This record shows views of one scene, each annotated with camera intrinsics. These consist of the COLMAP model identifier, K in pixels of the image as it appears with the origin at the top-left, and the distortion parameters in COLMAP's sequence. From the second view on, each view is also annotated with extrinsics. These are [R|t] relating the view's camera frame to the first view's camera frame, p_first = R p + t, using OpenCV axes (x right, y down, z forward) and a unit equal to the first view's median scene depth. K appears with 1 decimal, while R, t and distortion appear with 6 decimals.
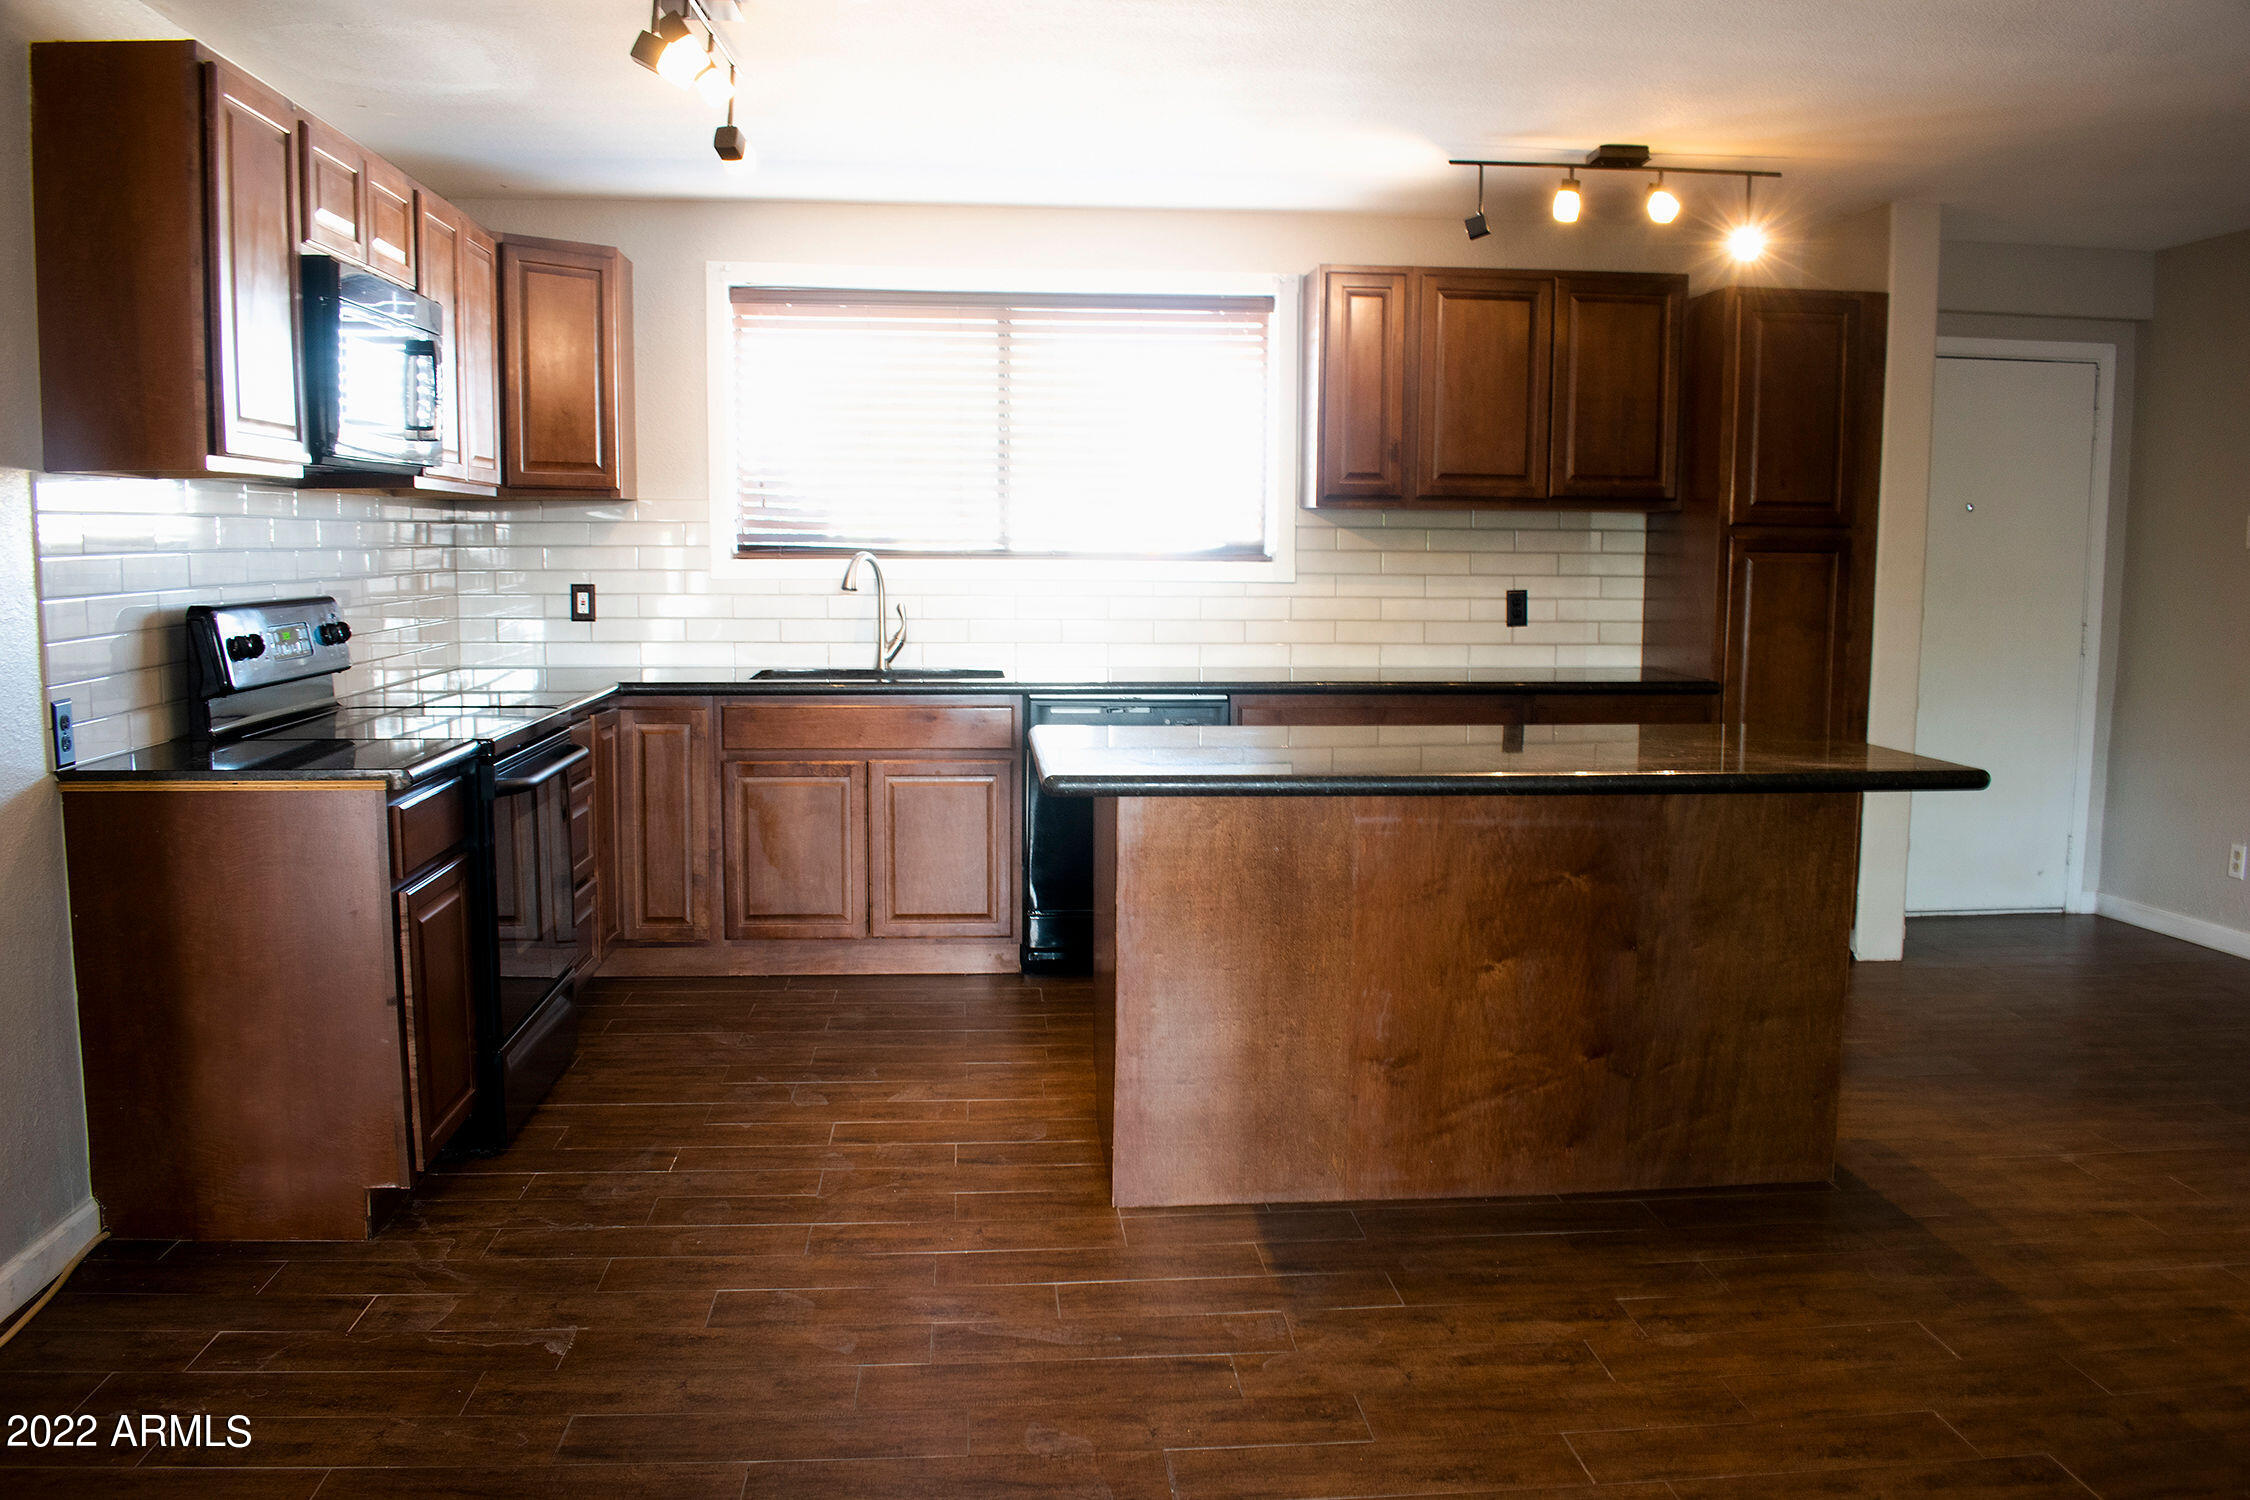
lens RADIAL K [[1752.9, 0, 1126.4], [0, 1752.9, 752.9], [0, 0, 1]] dist [-0.097645, 0.014529]
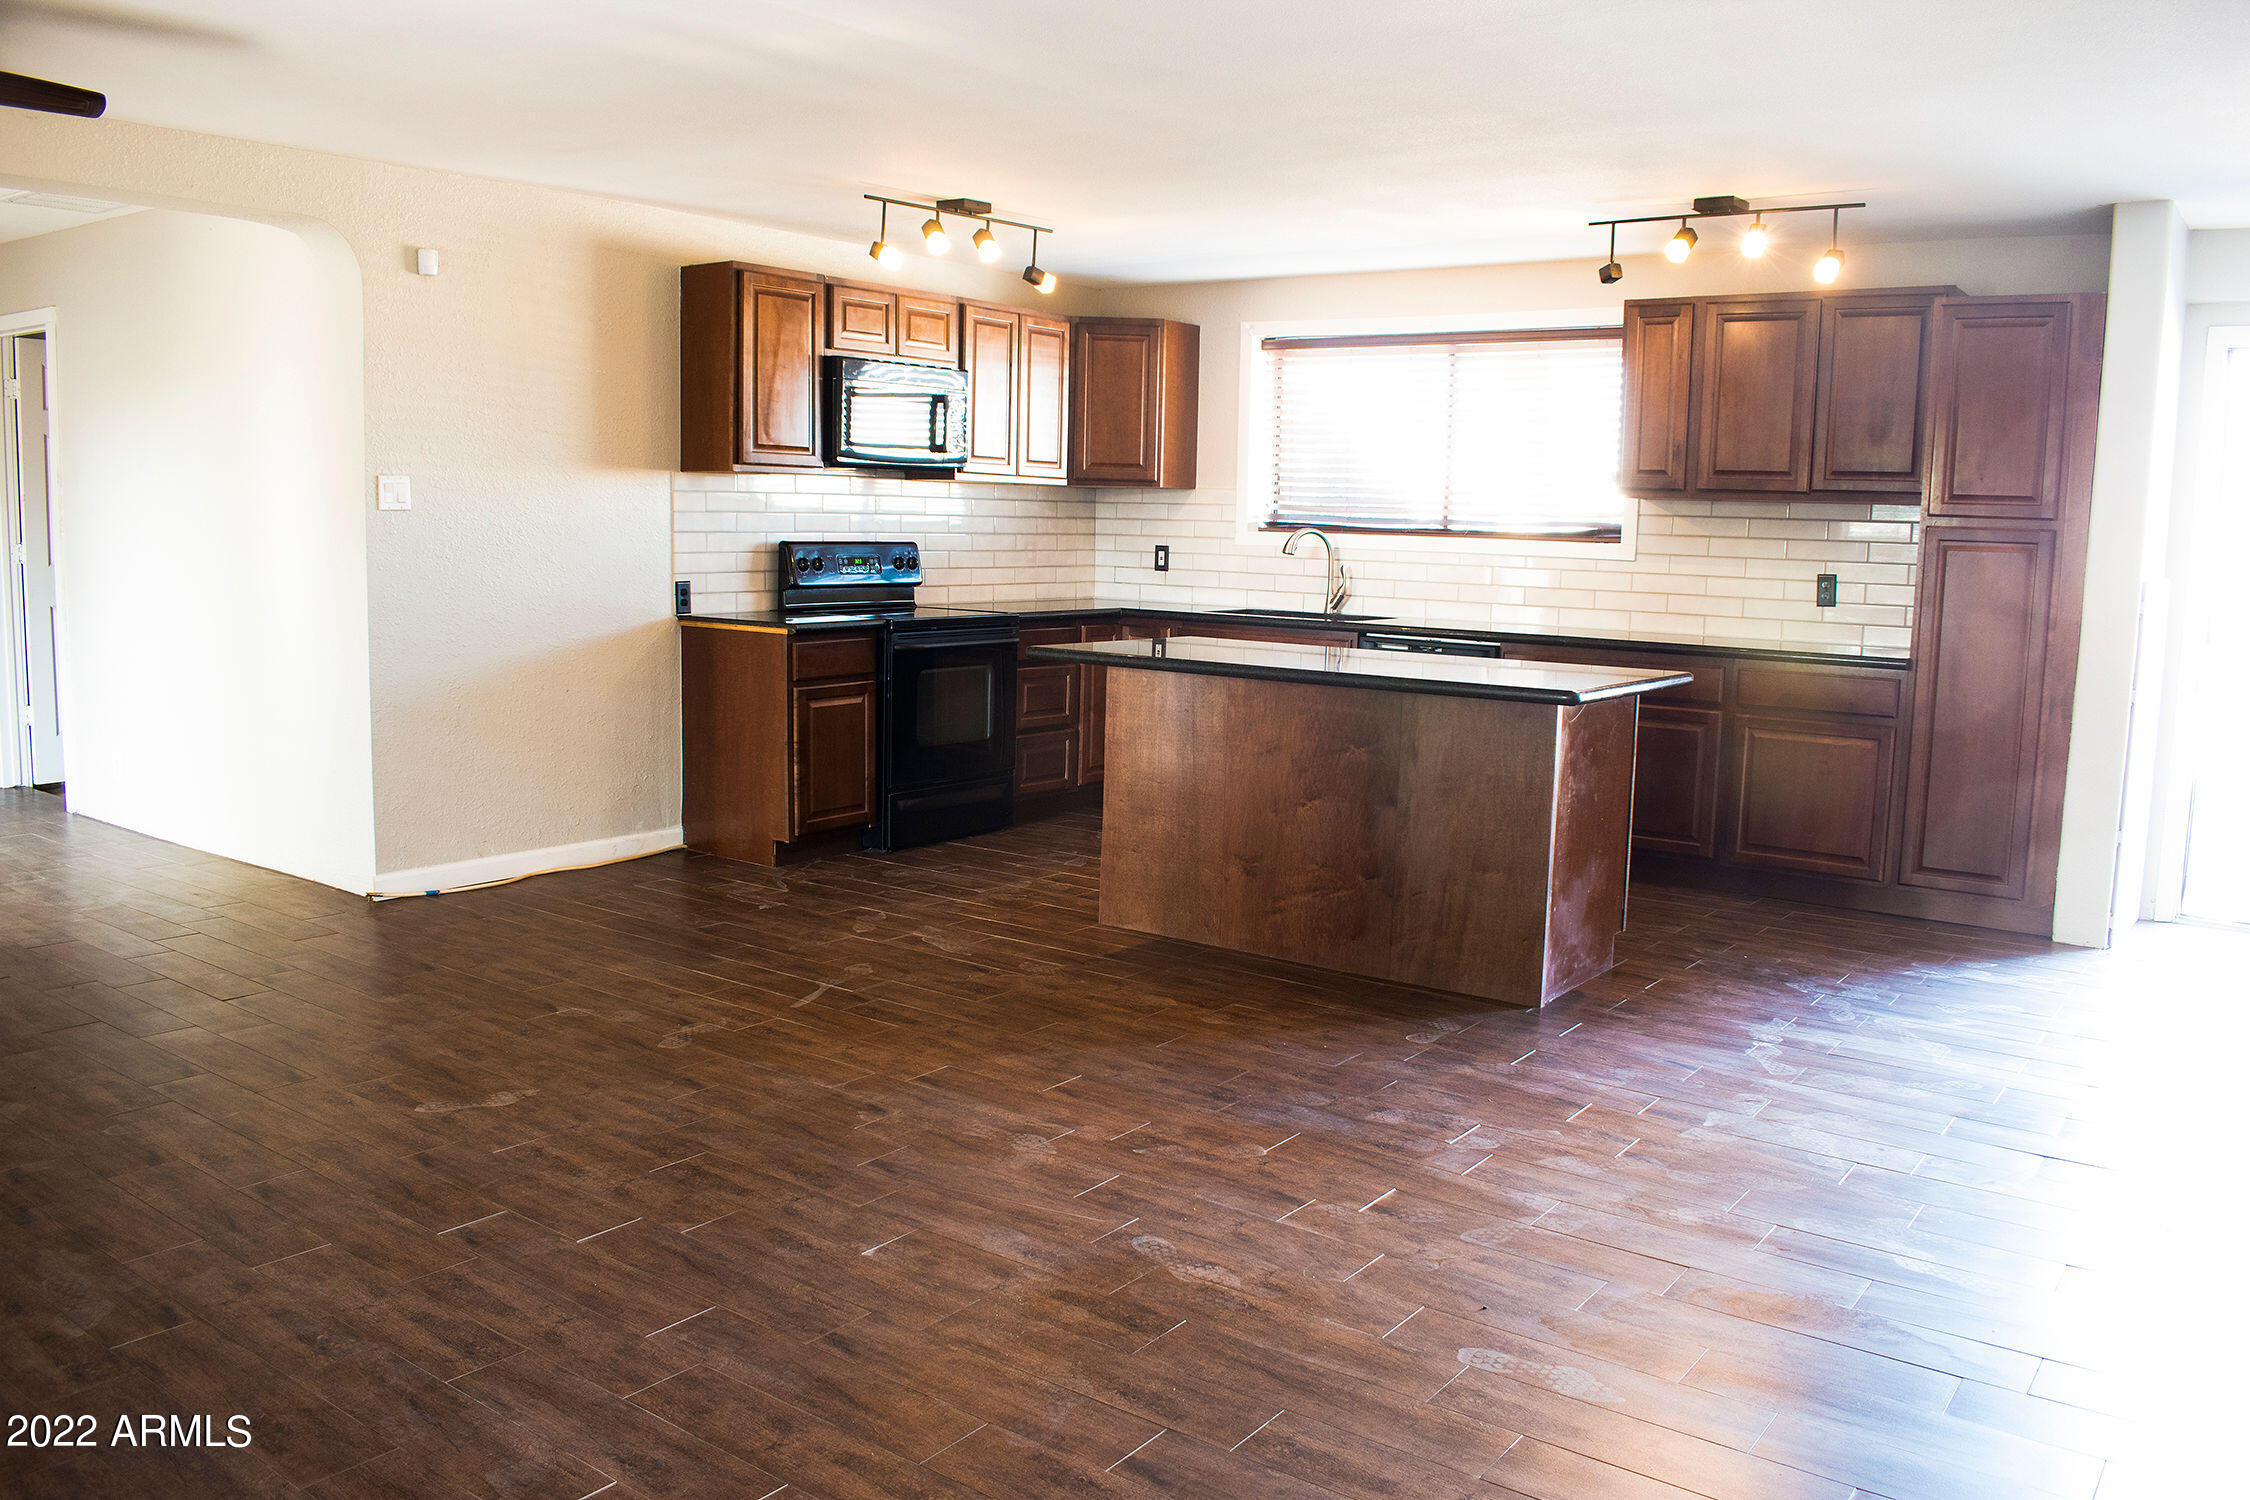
lens RADIAL K [[1752.9, 0, 1126.4], [0, 1752.9, 752.9], [0, 0, 1]] dist [-0.097645, 0.014529]
pose [[0.747396, 0.099480, -0.656889, 0.996830], [-0.097411, 0.994449, 0.039767, 0.033139], [0.657199, 0.034267, 0.752938, -0.203872]]
